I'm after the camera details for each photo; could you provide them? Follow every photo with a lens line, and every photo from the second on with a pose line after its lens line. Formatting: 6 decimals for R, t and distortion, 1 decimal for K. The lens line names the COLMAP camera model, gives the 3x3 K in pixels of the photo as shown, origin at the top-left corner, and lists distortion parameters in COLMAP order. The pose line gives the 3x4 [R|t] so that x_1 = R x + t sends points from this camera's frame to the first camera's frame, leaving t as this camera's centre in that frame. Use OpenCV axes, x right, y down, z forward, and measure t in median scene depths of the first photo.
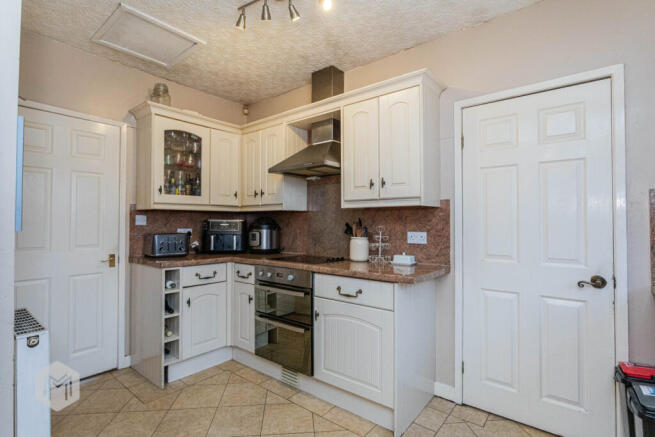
lens RADIAL K [[317.9, 0, 326.8], [0, 317.9, 219.3], [0, 0, 1]] dist [0.001895, 0.000200]
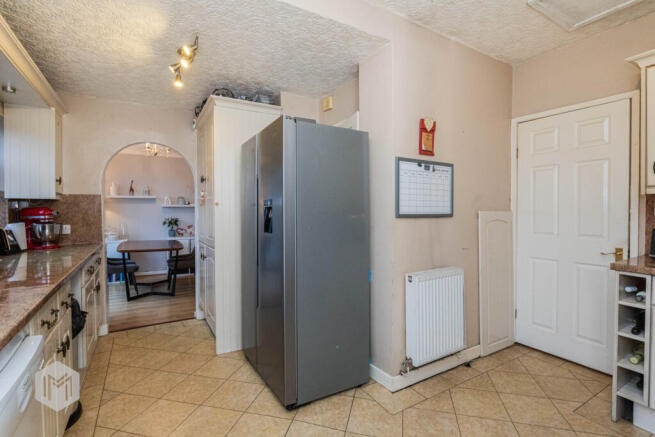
lens RADIAL K [[317.9, 0, 327.3], [0, 317.9, 216.8], [0, 0, 1]] dist [0.001895, 0.000200]
pose [[-0.348342, 0.016095, -0.937229, 0.914191], [0.015762, 0.999812, 0.011312, 0.002654], [0.937235, -0.010832, -0.348530, 1.177204]]
